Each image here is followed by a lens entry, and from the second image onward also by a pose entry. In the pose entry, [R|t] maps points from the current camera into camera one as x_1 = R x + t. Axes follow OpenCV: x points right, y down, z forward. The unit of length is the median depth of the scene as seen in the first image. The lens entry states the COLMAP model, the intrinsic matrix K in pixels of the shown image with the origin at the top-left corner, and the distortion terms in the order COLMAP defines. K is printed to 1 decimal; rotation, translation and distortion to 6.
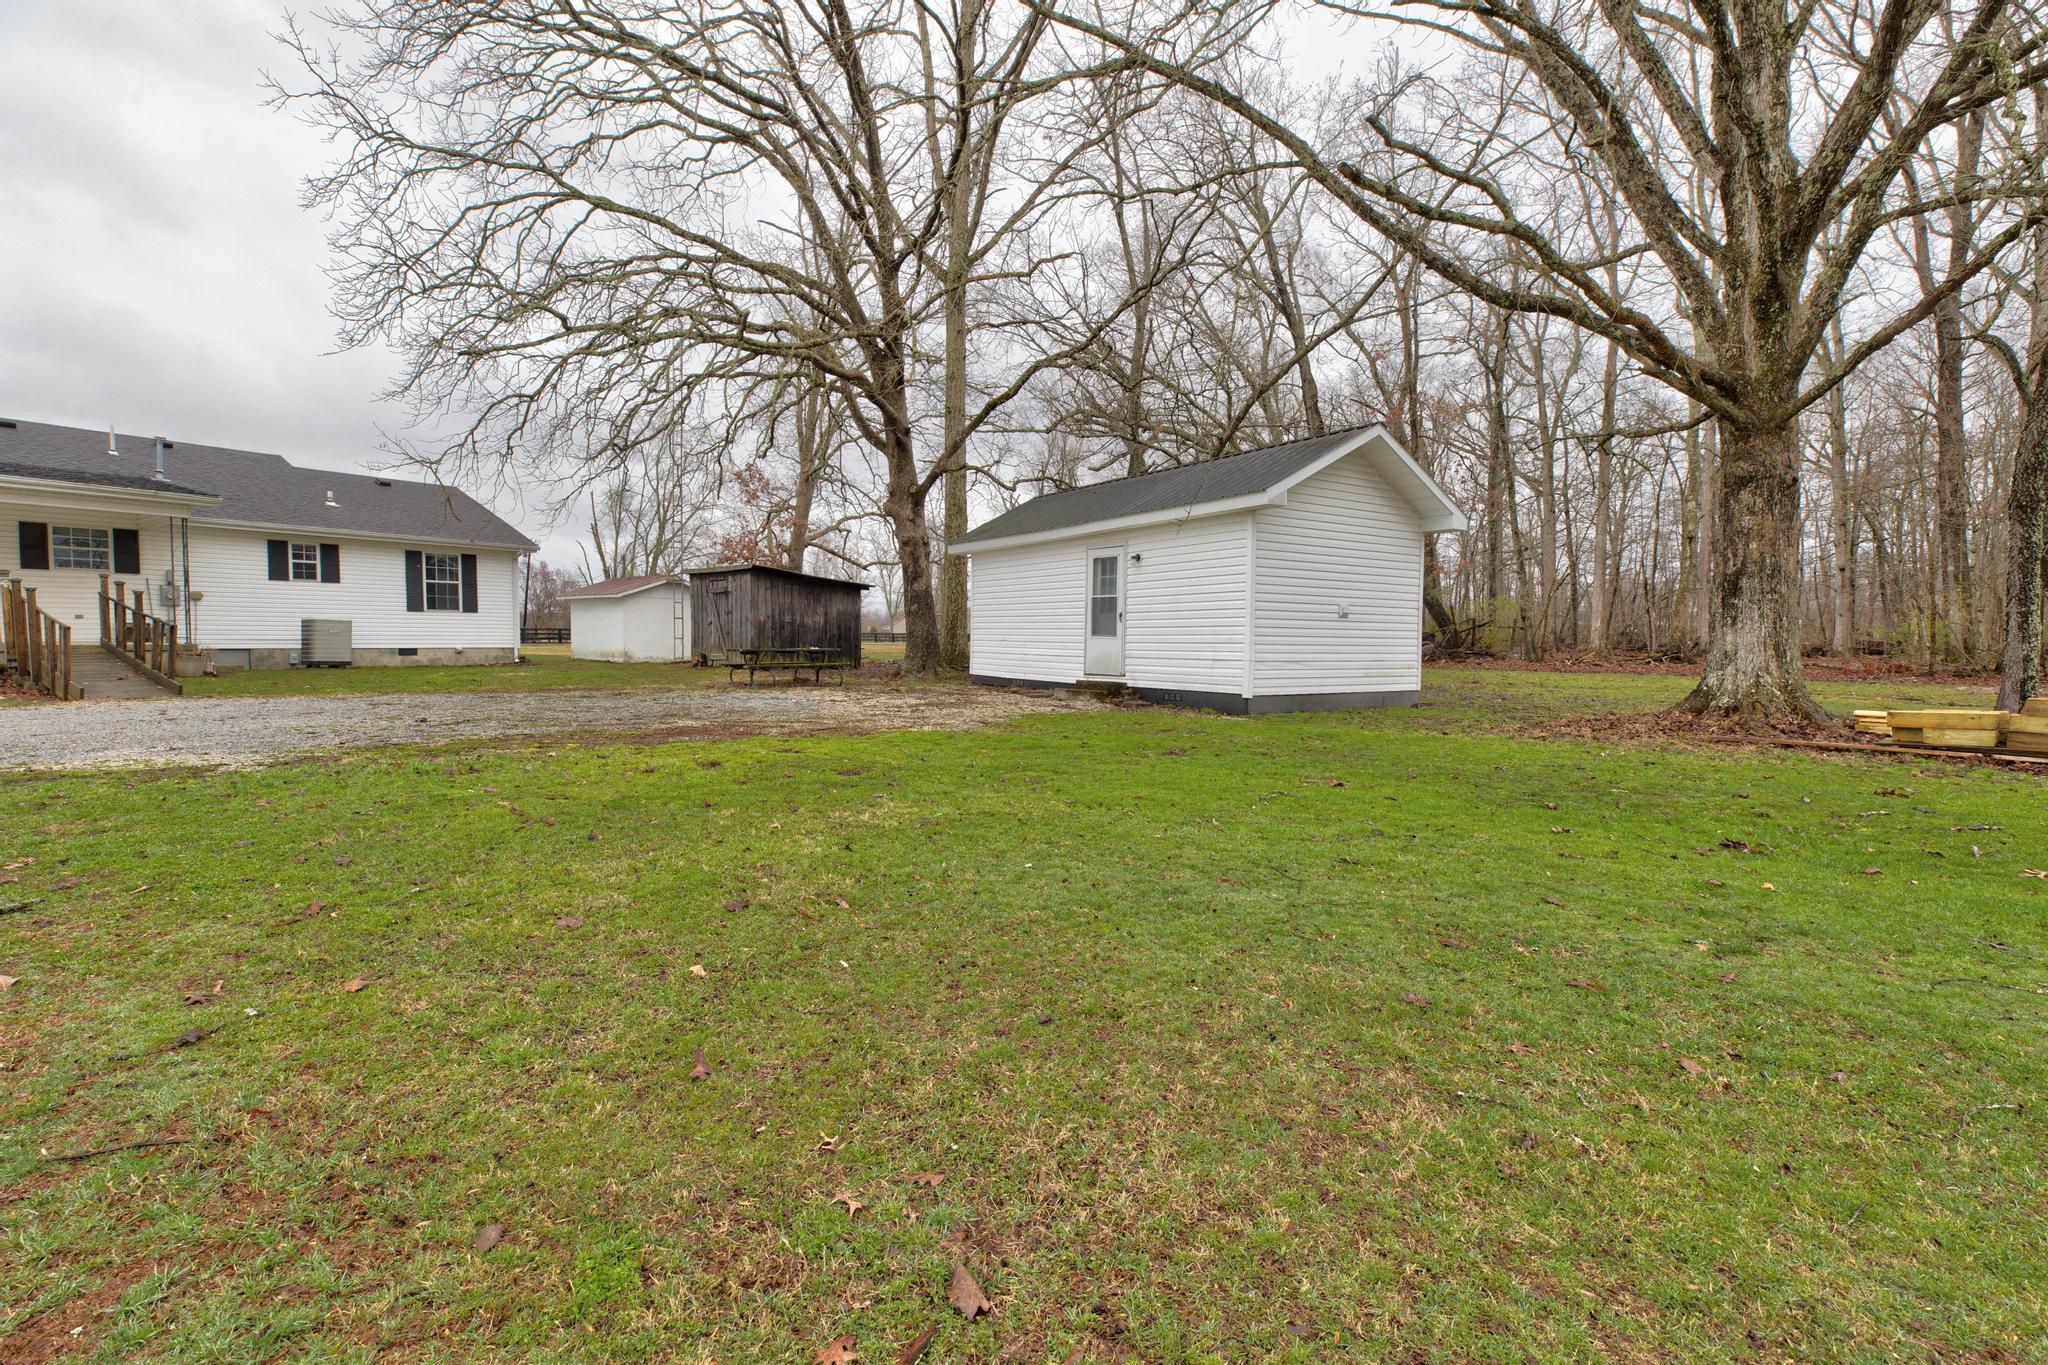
lens RADIAL K [[905.8, 0, 1017.2], [0, 905.8, 686.2], [0, 0, 1]] dist [-0.000280, 0.000656]
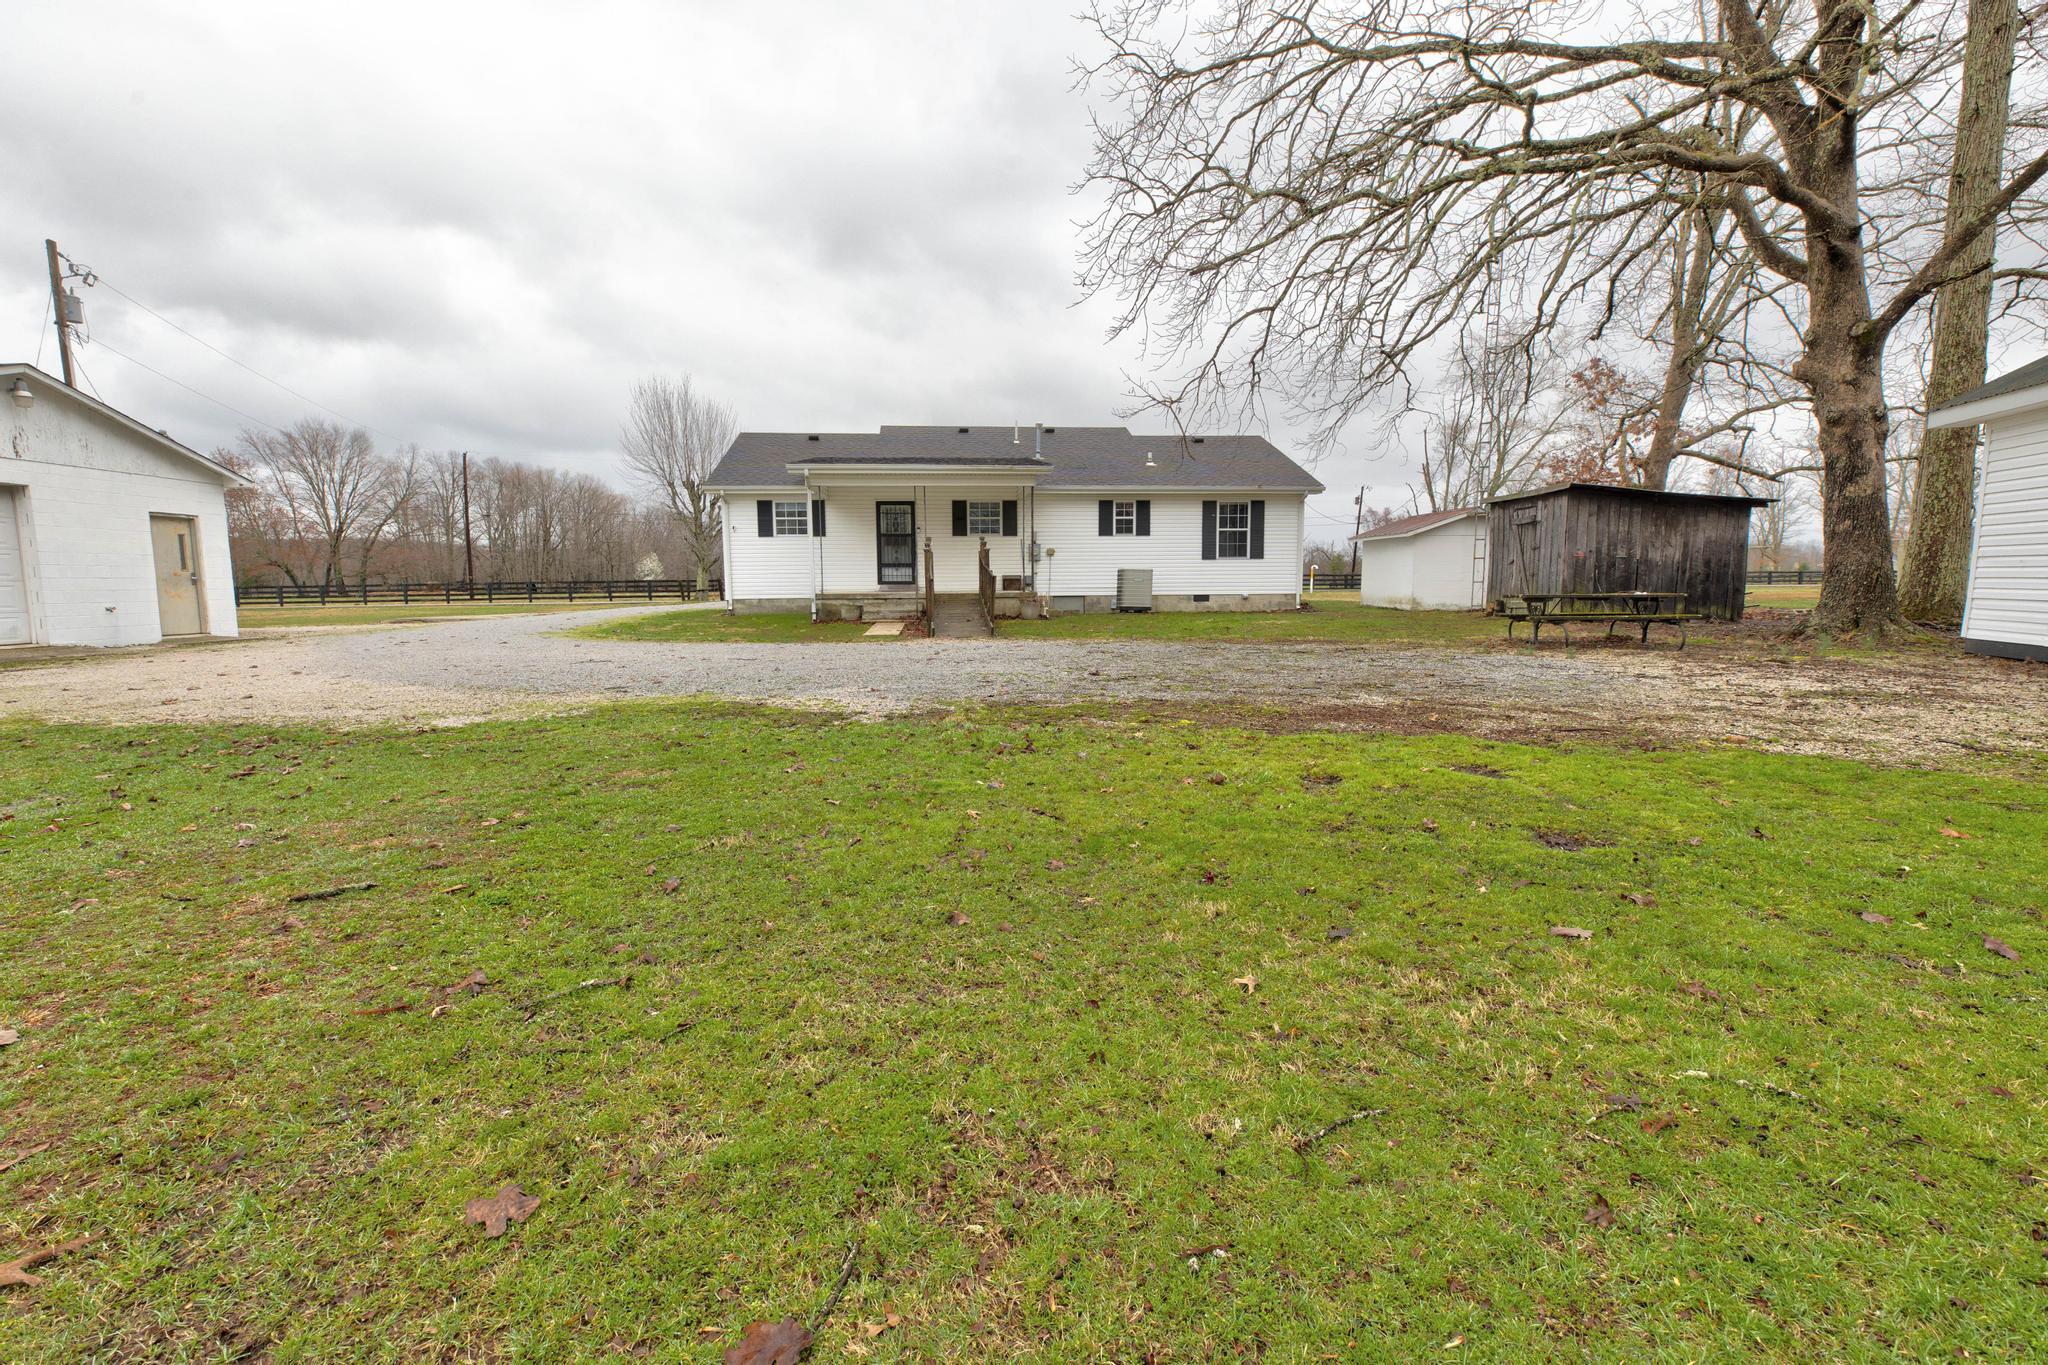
lens RADIAL K [[905.8, 0, 1017.2], [0, 905.8, 686.2], [0, 0, 1]] dist [-0.000280, 0.000656]
pose [[0.646074, 0.073809, -0.759698, -0.000478], [-0.027763, 0.996927, 0.073247, -0.007039], [0.762770, -0.026232, 0.646138, 0.154045]]
